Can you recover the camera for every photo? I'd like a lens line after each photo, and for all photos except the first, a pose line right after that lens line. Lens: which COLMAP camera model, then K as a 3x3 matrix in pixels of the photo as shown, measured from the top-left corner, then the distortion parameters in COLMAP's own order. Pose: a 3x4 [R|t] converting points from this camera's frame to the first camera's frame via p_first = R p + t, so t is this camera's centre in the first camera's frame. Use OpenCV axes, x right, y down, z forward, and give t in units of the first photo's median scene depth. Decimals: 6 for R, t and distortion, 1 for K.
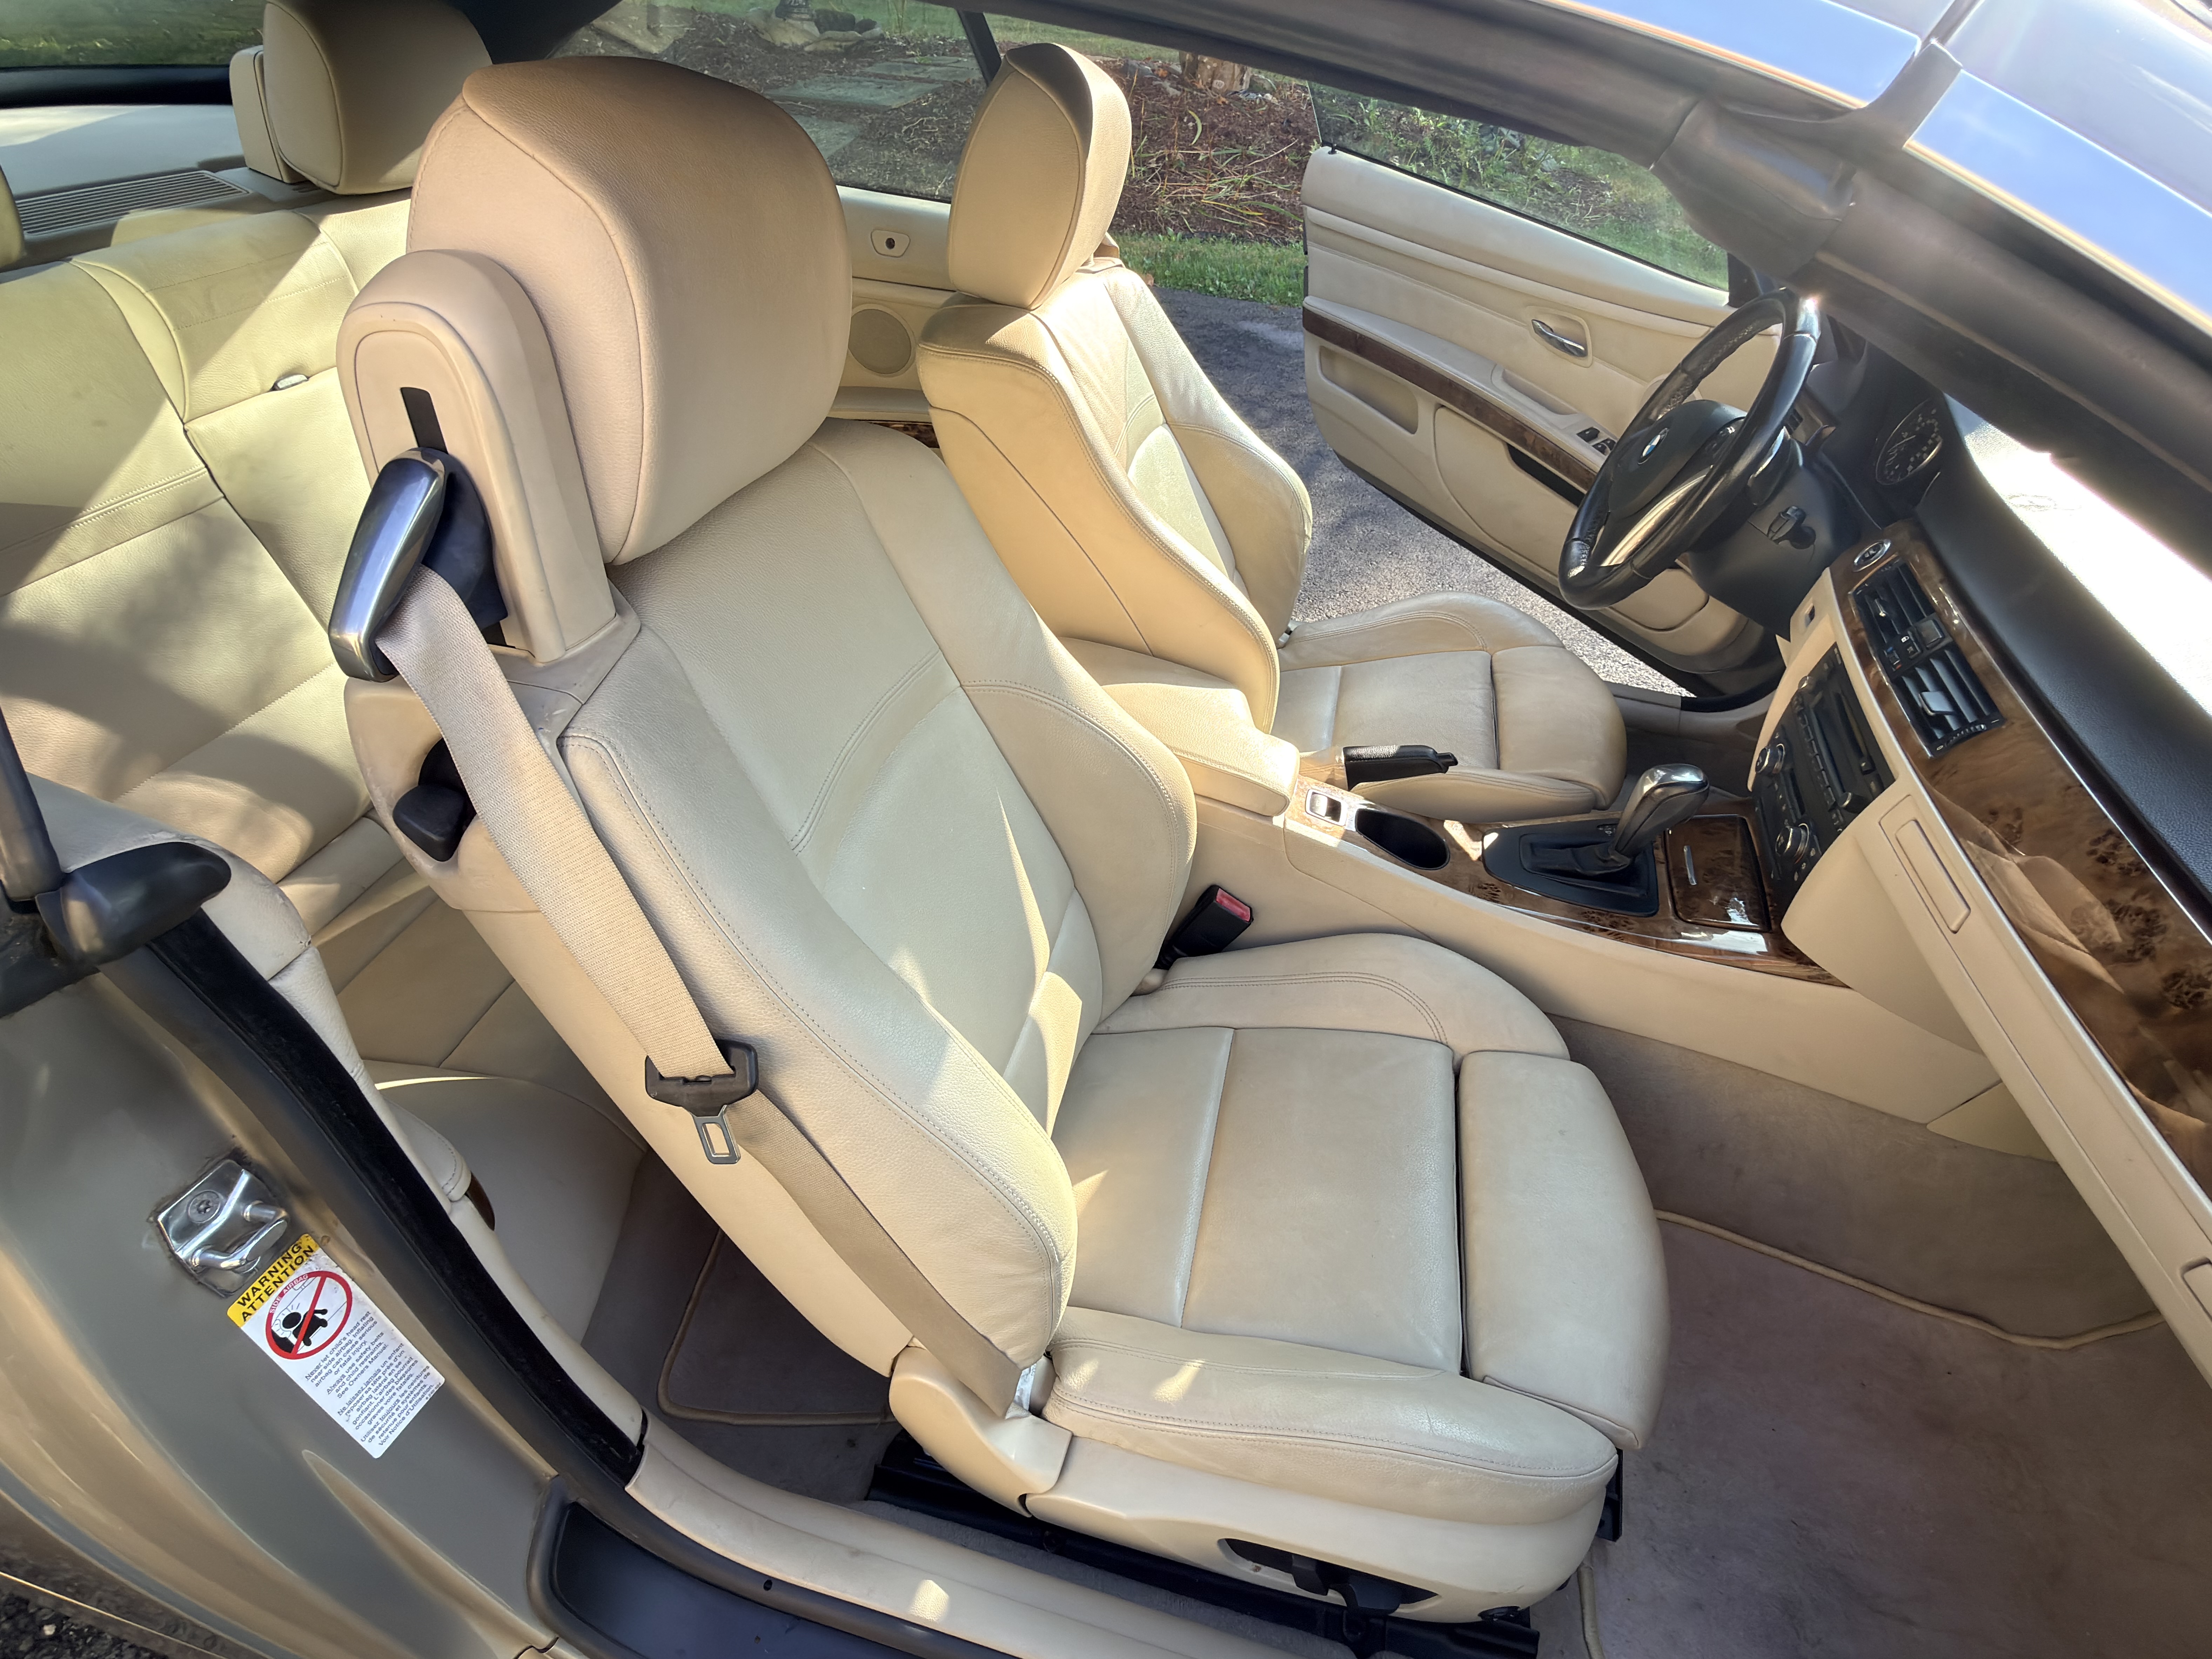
lens RADIAL K [[1081.2, 0, 1097.7], [0, 1081.2, 842.4], [0, 0, 1]] dist [-0.005575, -0.000711]
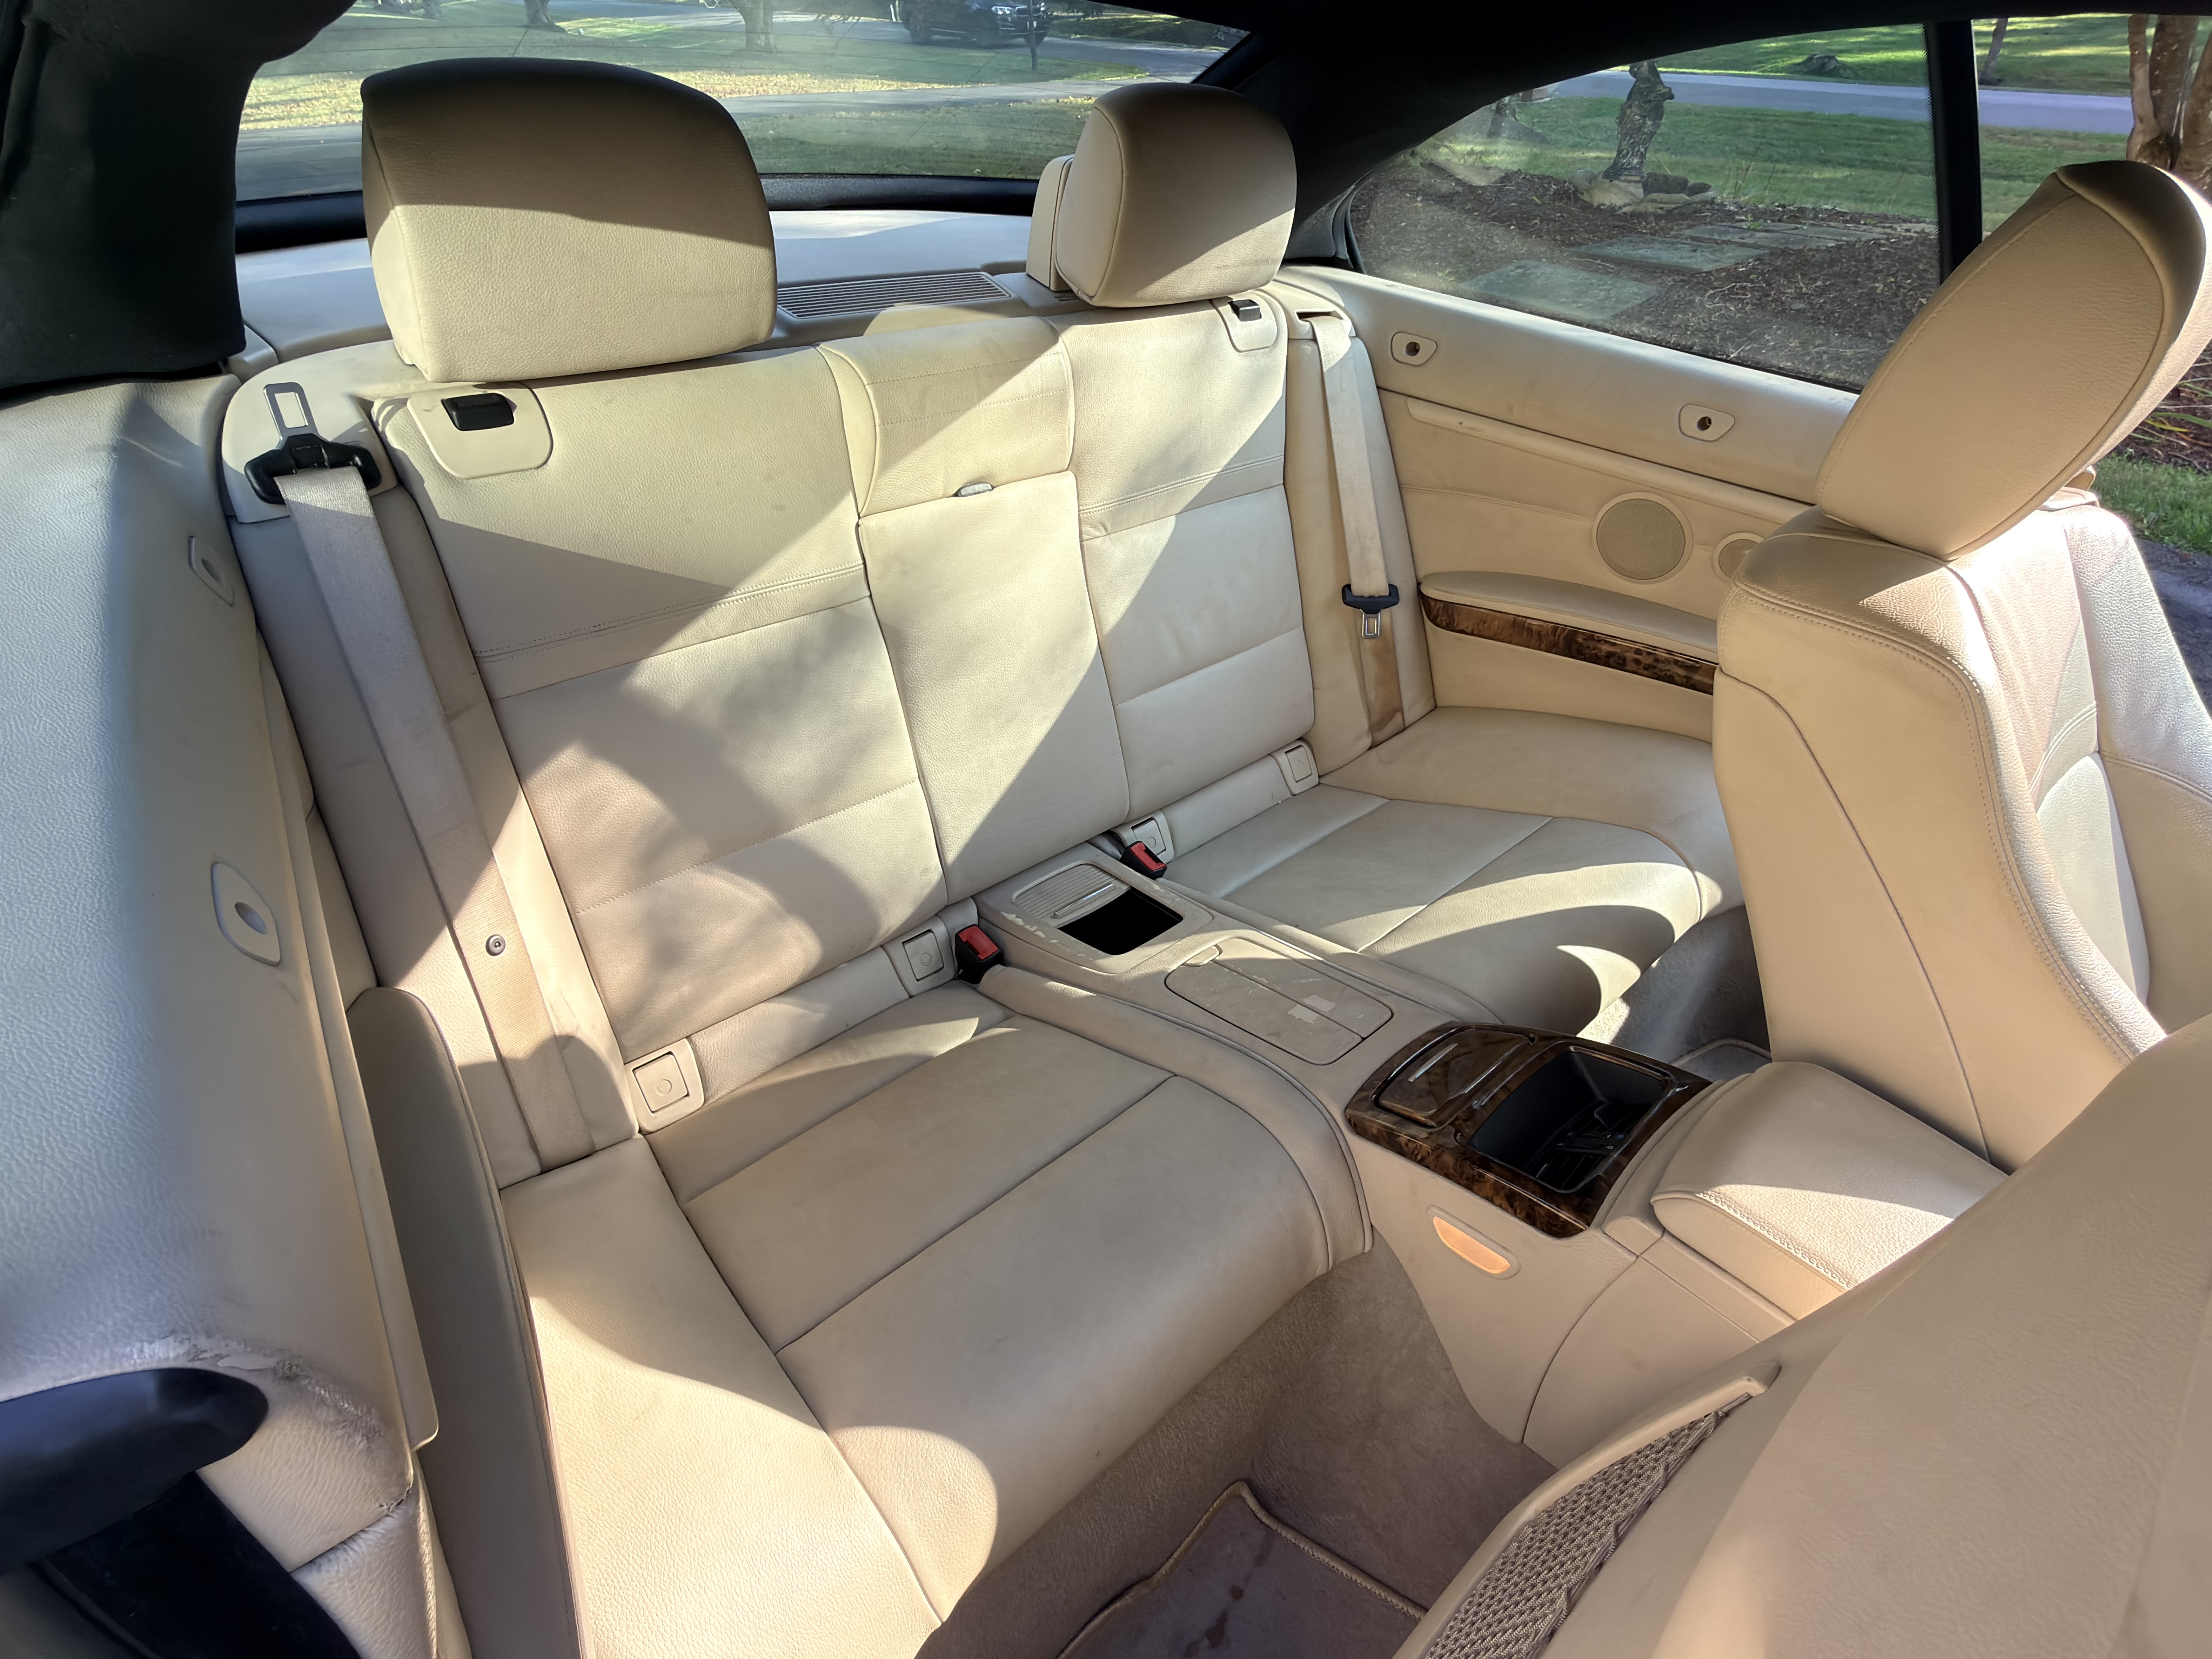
lens RADIAL K [[1081.2, 0, 1104.2], [0, 1081.2, 815.5], [0, 0, 1]] dist [-0.005575, -0.000711]
pose [[0.823542, 0.298360, -0.482453, -0.125587], [-0.356600, 0.933734, -0.031271, -0.172524], [0.441153, 0.197795, 0.875364, 0.285751]]
